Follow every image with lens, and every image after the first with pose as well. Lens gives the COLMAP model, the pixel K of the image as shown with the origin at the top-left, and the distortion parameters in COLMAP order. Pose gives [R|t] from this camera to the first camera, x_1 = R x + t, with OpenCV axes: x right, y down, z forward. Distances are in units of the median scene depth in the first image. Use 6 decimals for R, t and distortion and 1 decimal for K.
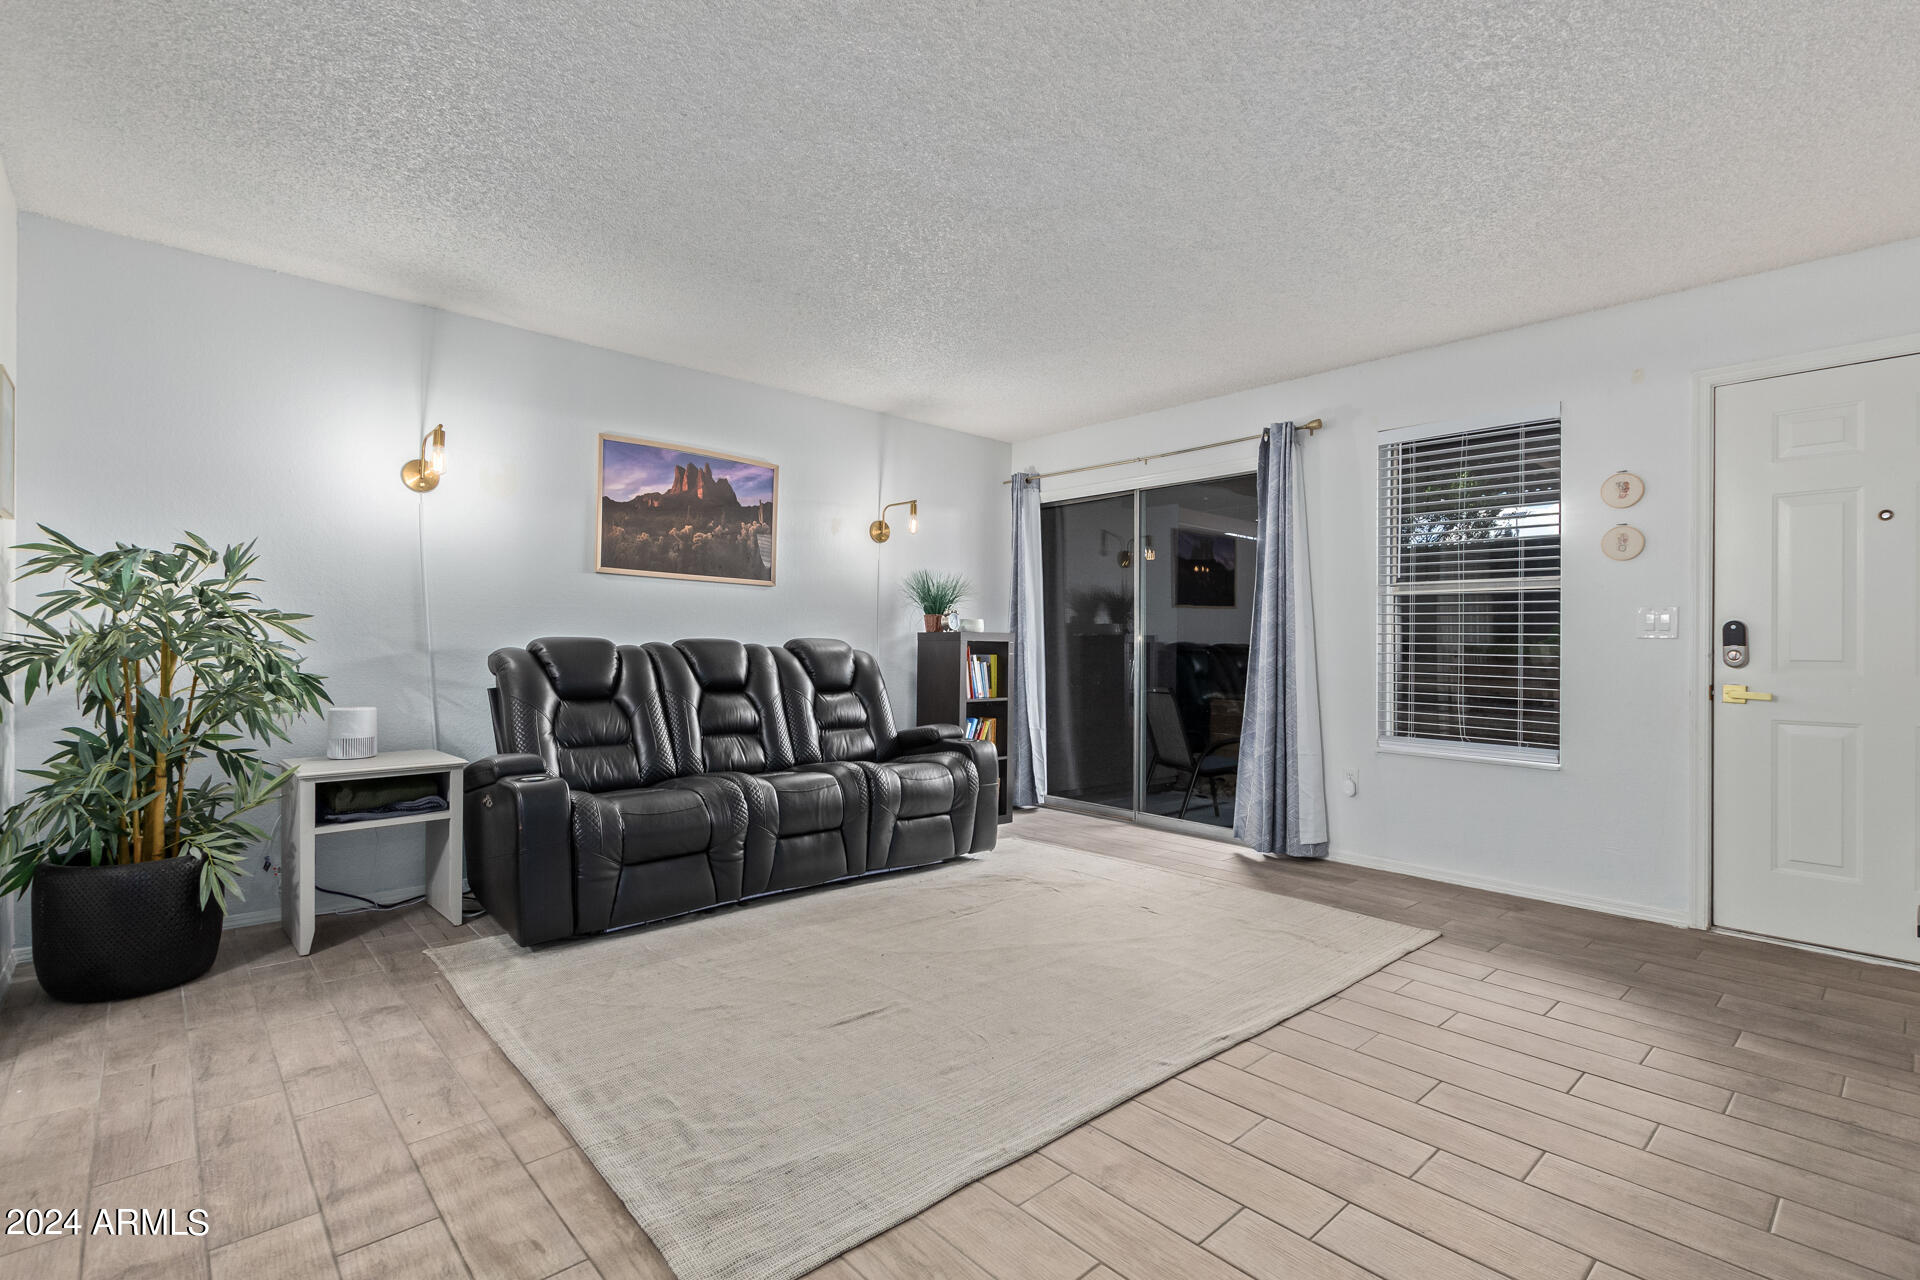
lens RADIAL K [[883.2, 0, 939.6], [0, 883.2, 650.3], [0, 0, 1]] dist [0.003975, 0.000362]
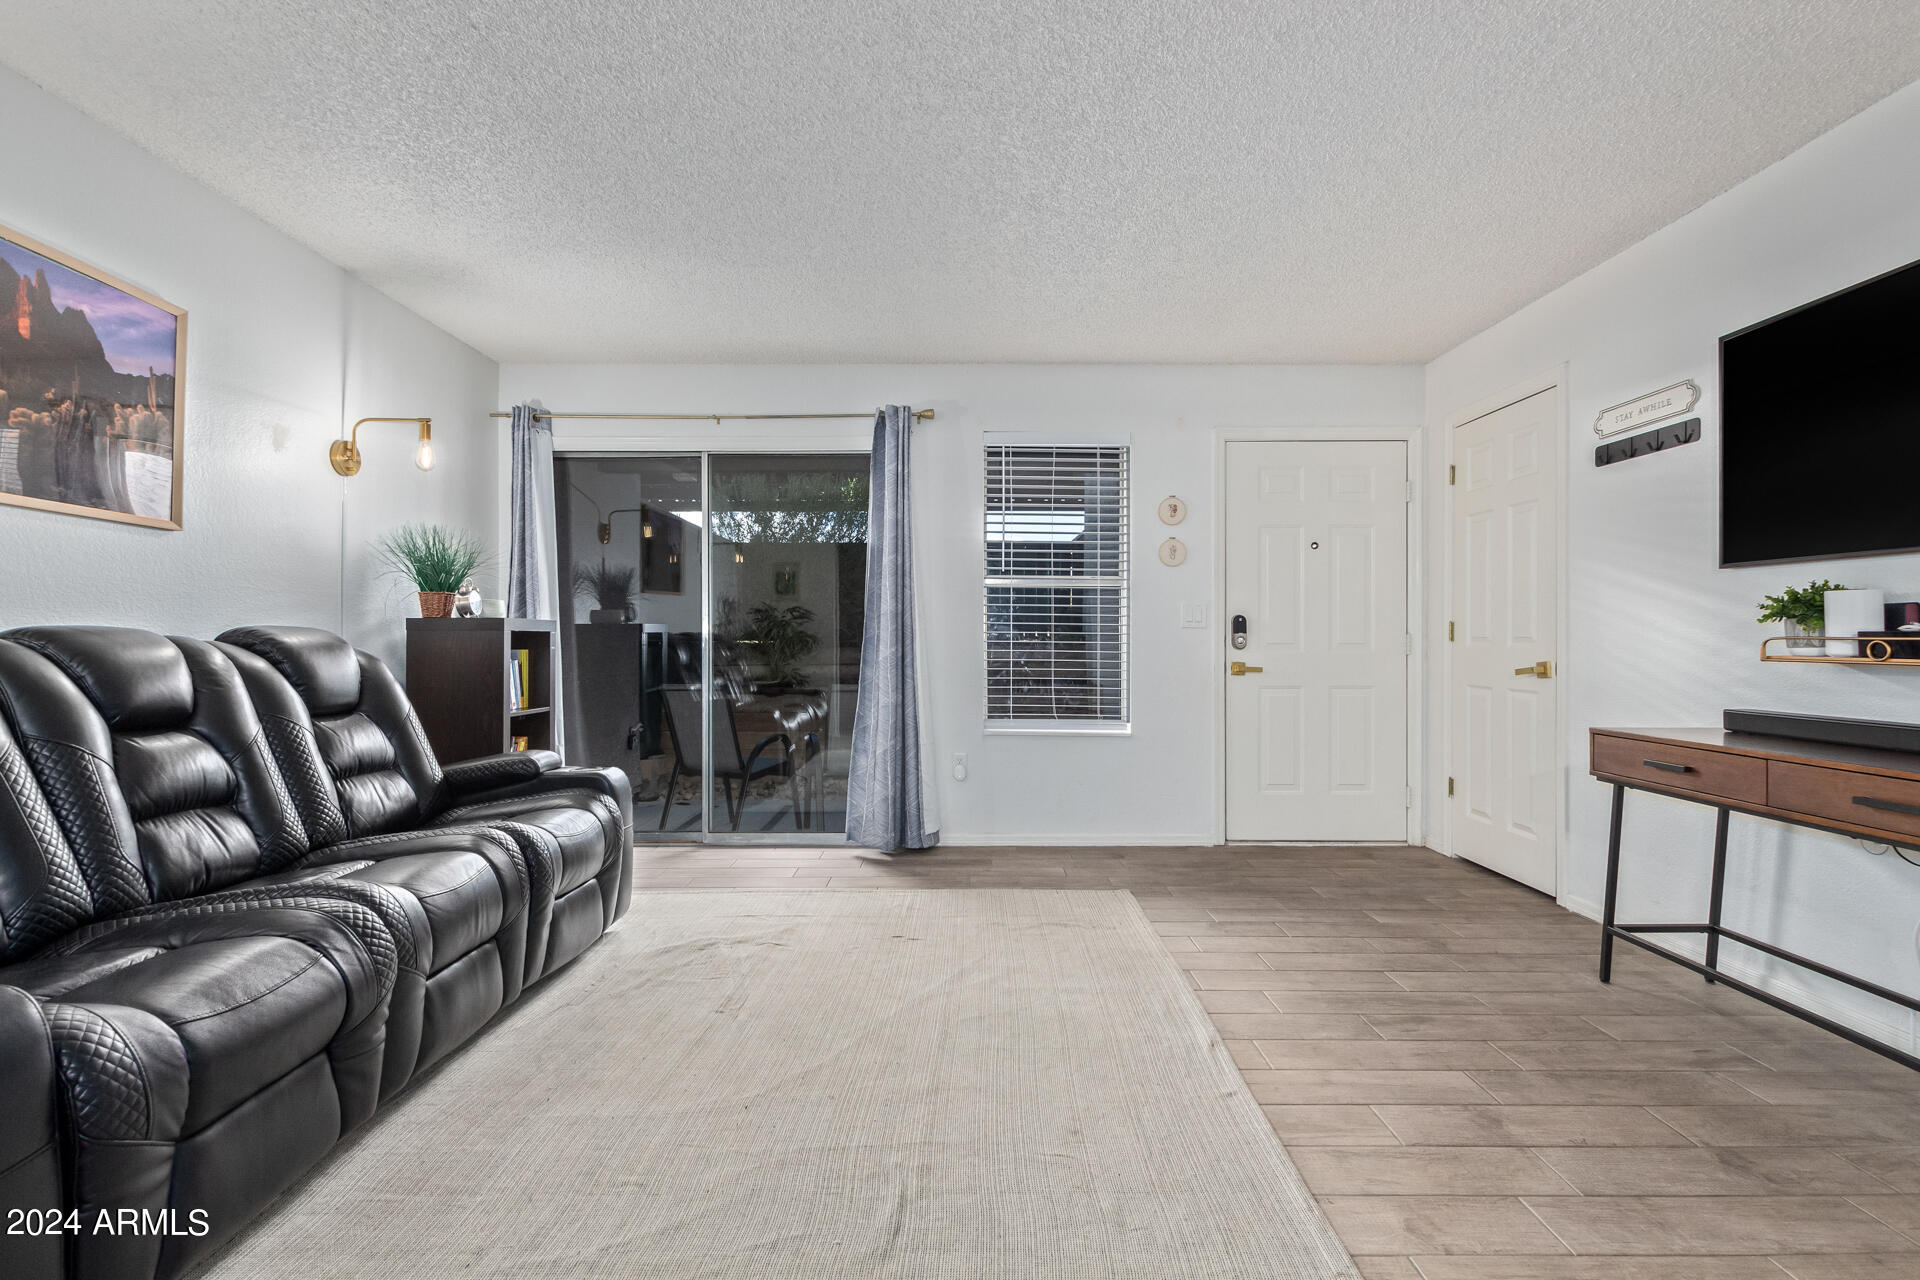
lens RADIAL K [[892.5, 0, 955.8], [0, 892.5, 637.1], [0, 0, 1]] dist [0.001770, -0.001068]
pose [[0.665958, -0.005249, 0.745970, -0.320272], [0.008930, 0.999960, -0.000936, -0.001206], [-0.745935, 0.007285, 0.665978, 0.311731]]
